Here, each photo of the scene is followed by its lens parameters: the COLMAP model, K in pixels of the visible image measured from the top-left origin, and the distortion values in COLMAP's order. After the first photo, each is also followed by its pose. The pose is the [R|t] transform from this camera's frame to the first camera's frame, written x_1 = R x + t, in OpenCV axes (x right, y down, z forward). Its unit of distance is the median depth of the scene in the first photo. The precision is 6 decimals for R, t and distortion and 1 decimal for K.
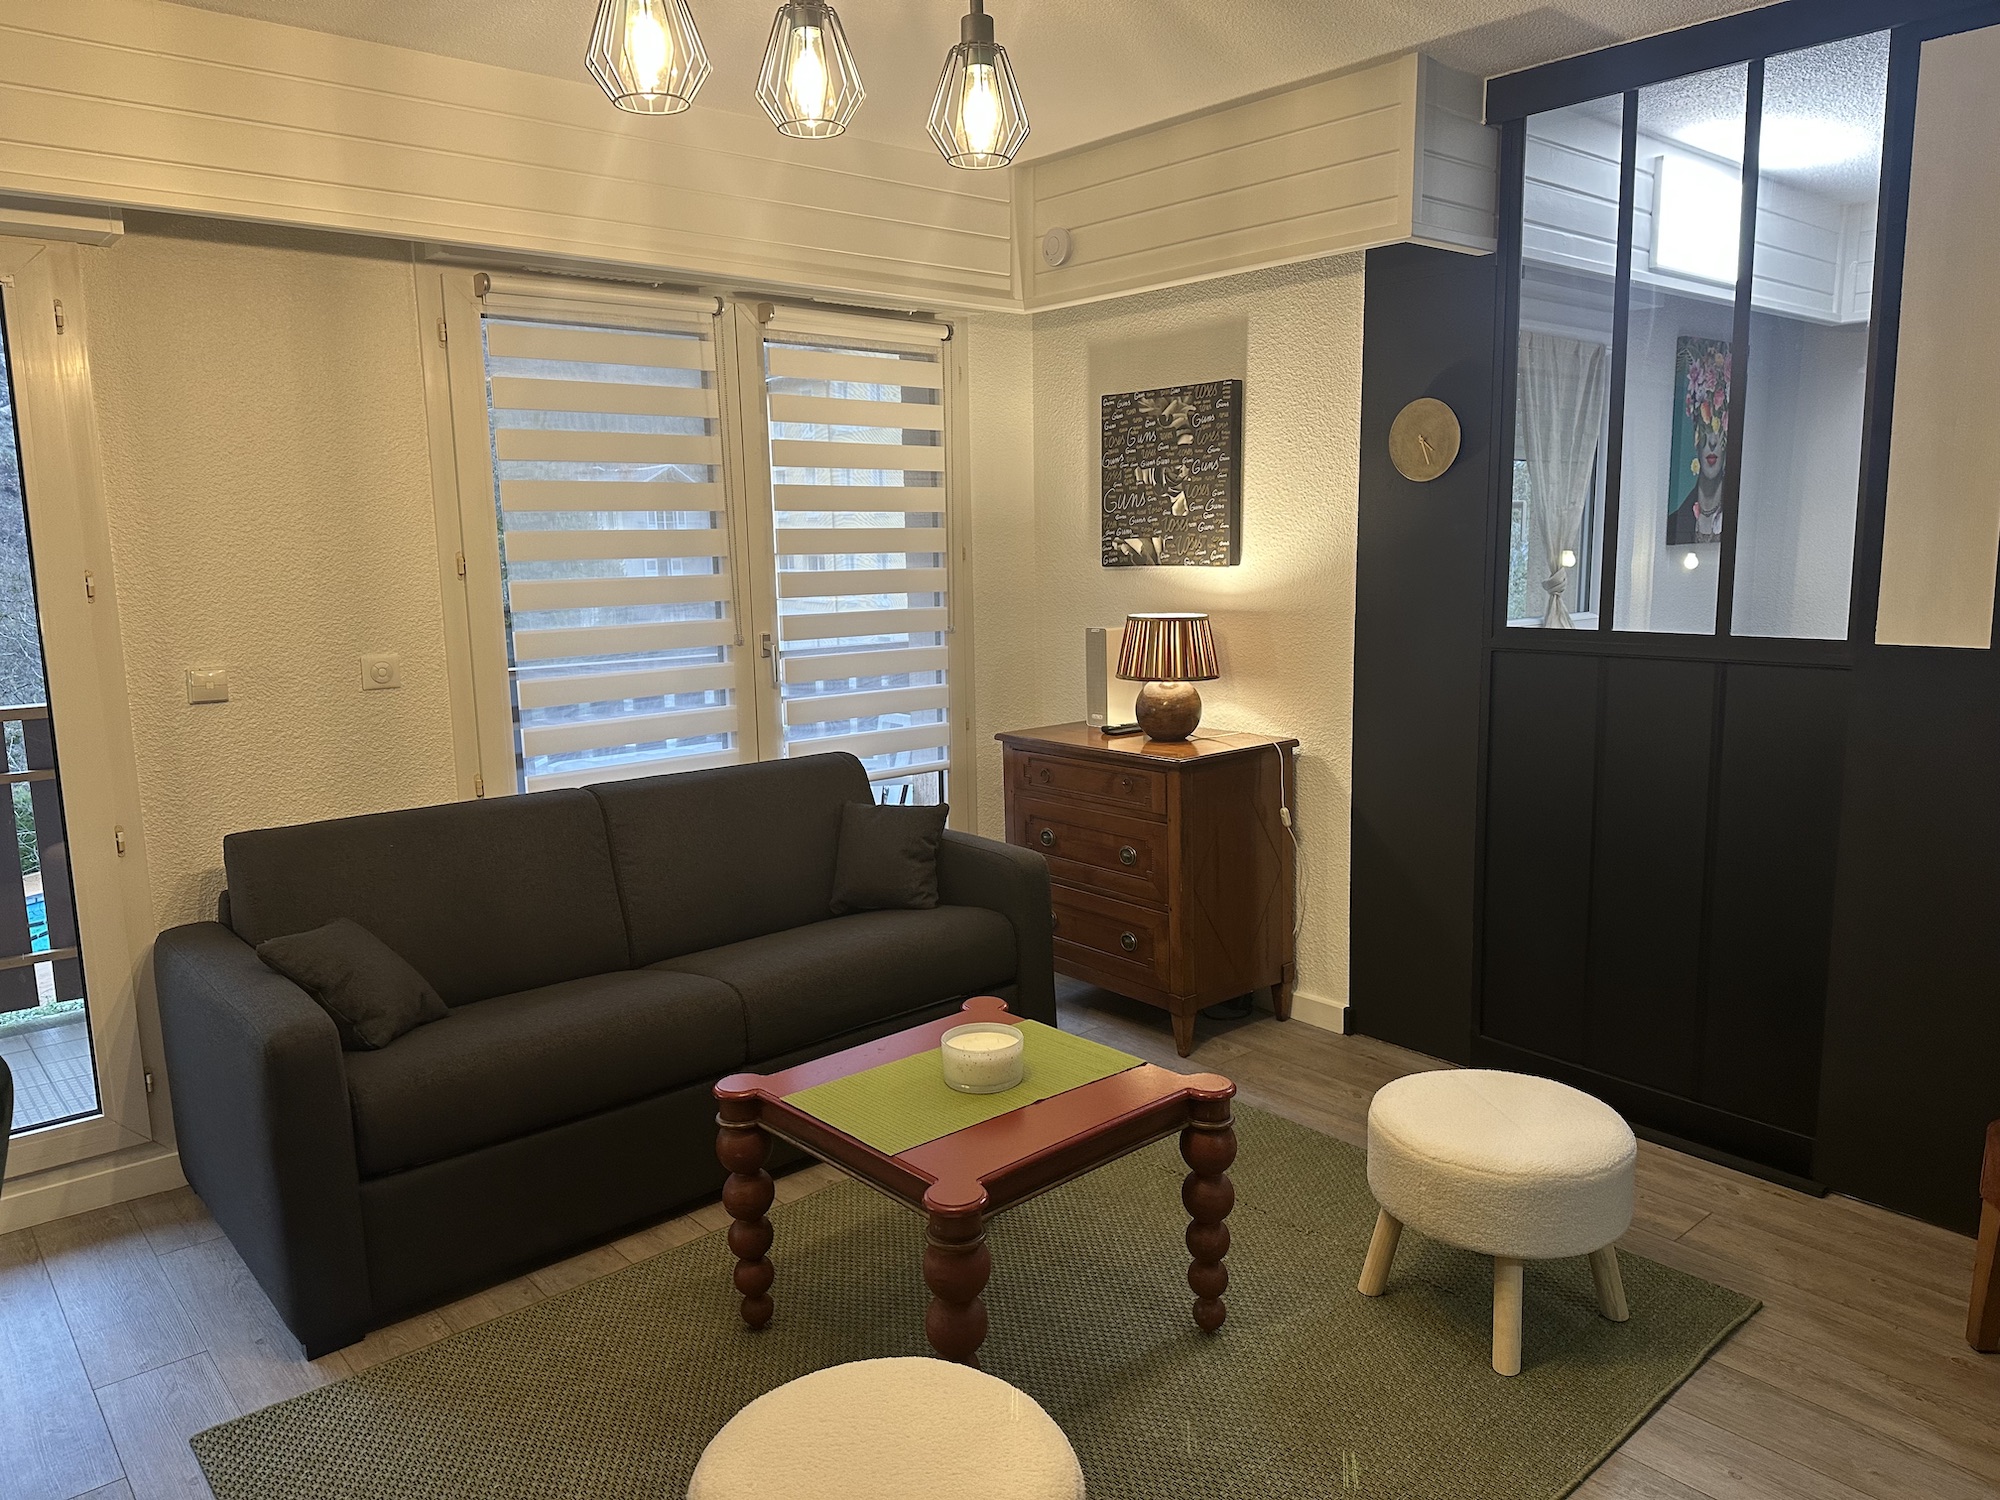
lens RADIAL K [[1384.0, 0, 1000.0], [0, 1384.0, 750.0], [0, 0, 1]] dist [0.220685, -0.375978]
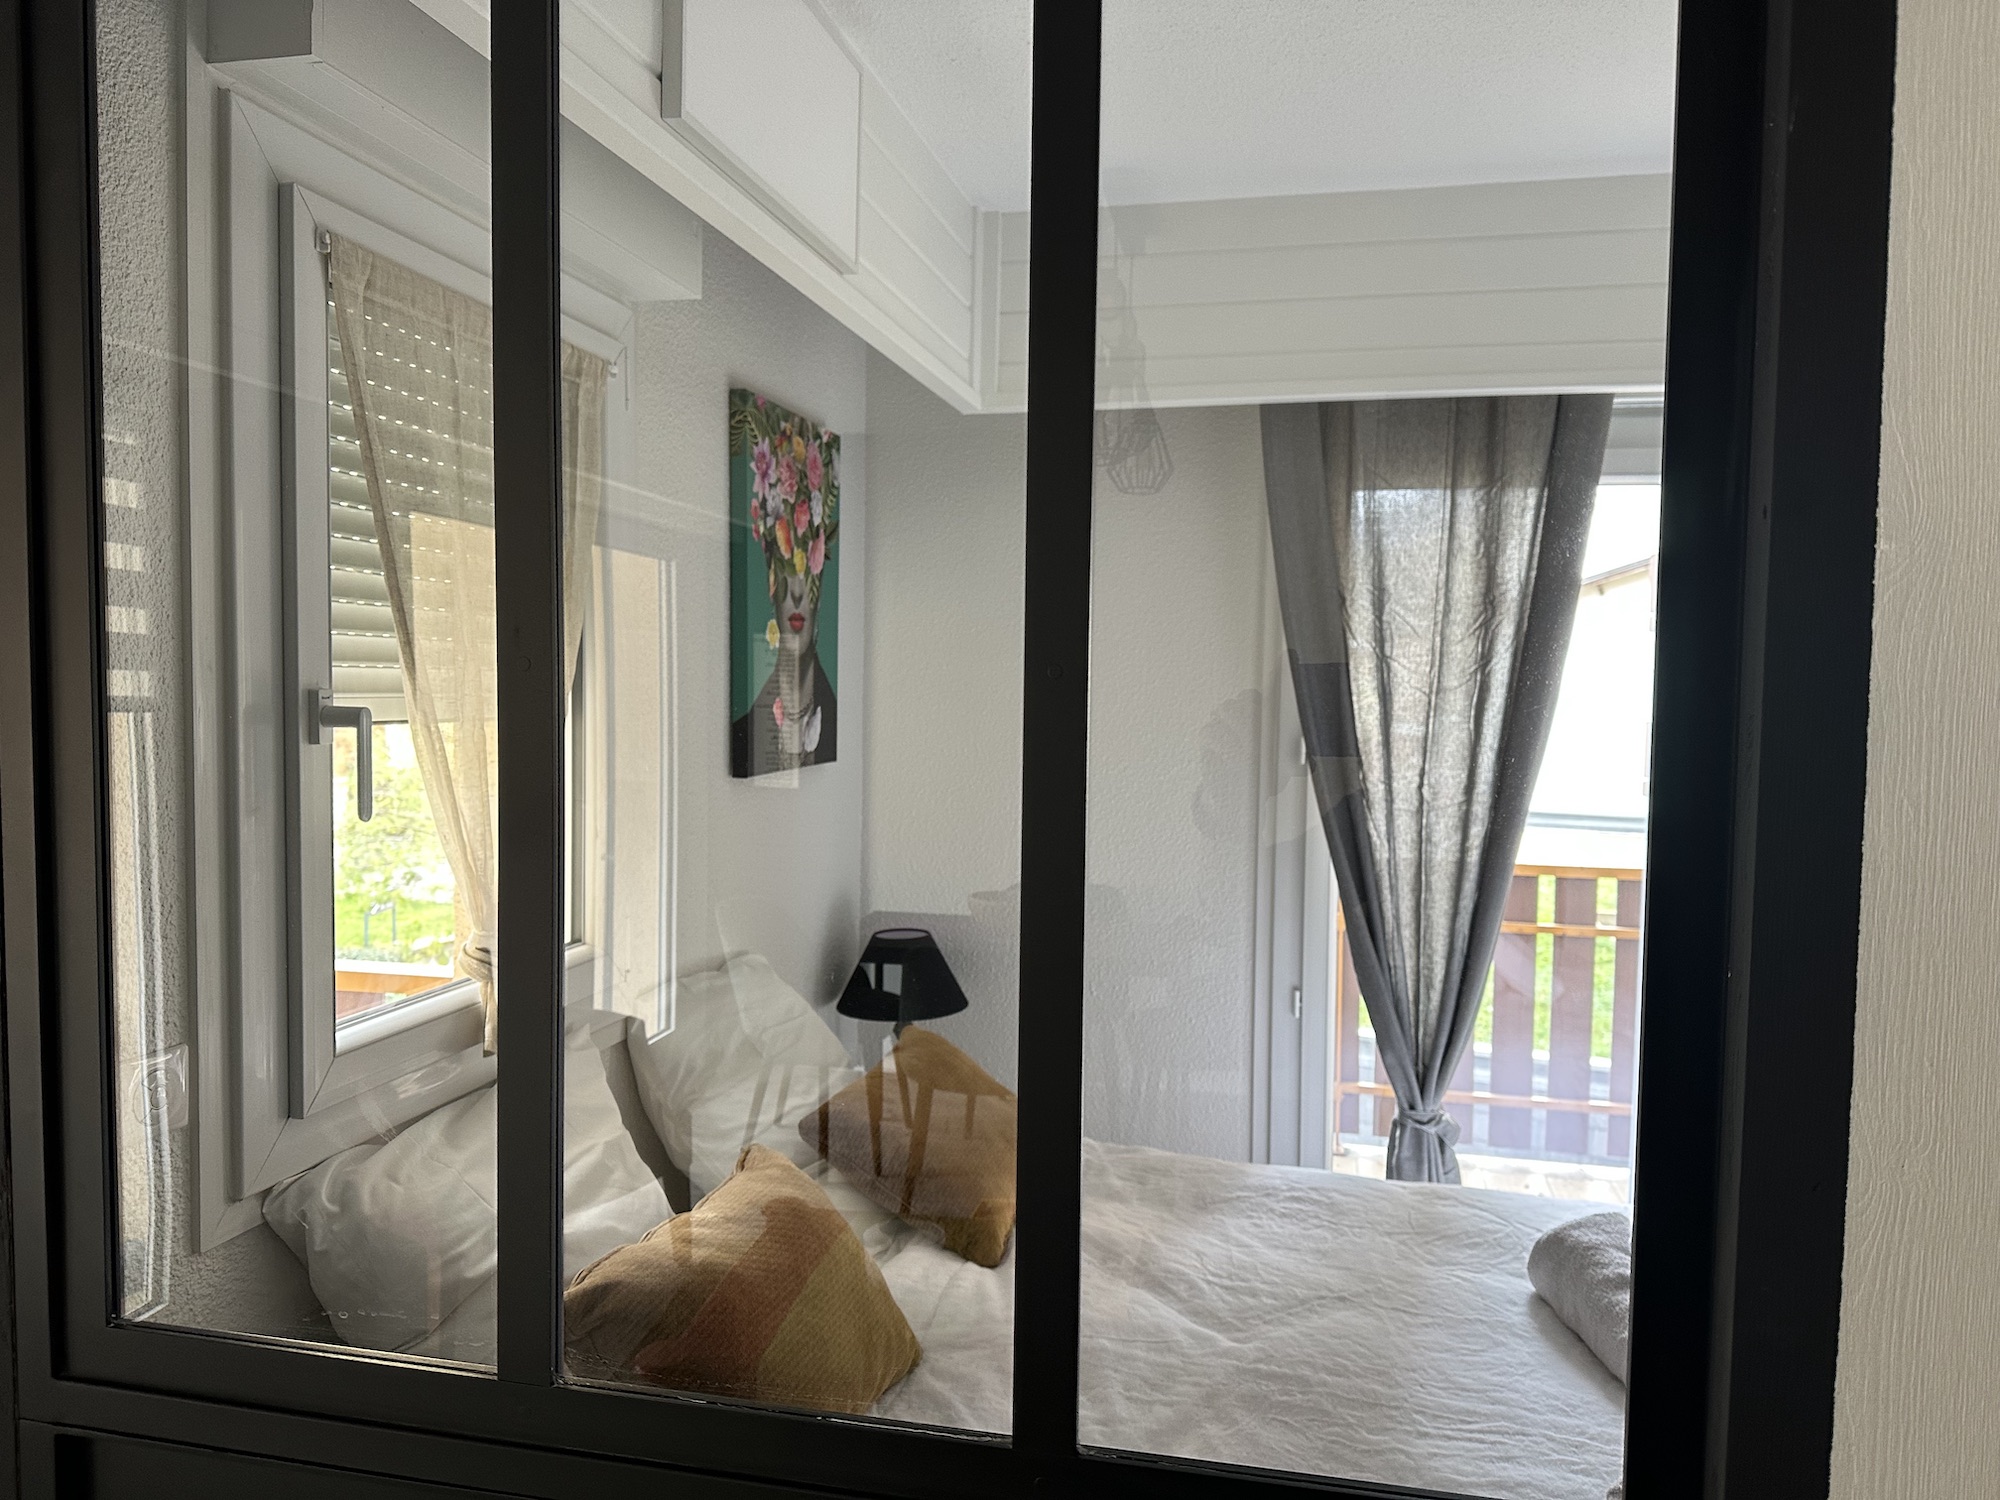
lens RADIAL K [[1372.1, 0, 988.6], [0, 1372.1, 752.7], [0, 0, 1]] dist [0.125941, -0.208261]
pose [[0.809922, -0.008247, 0.586479, 0.243303], [0.067237, 0.994615, -0.078867, -0.105579], [-0.582671, 0.103309, 0.806116, 0.529886]]
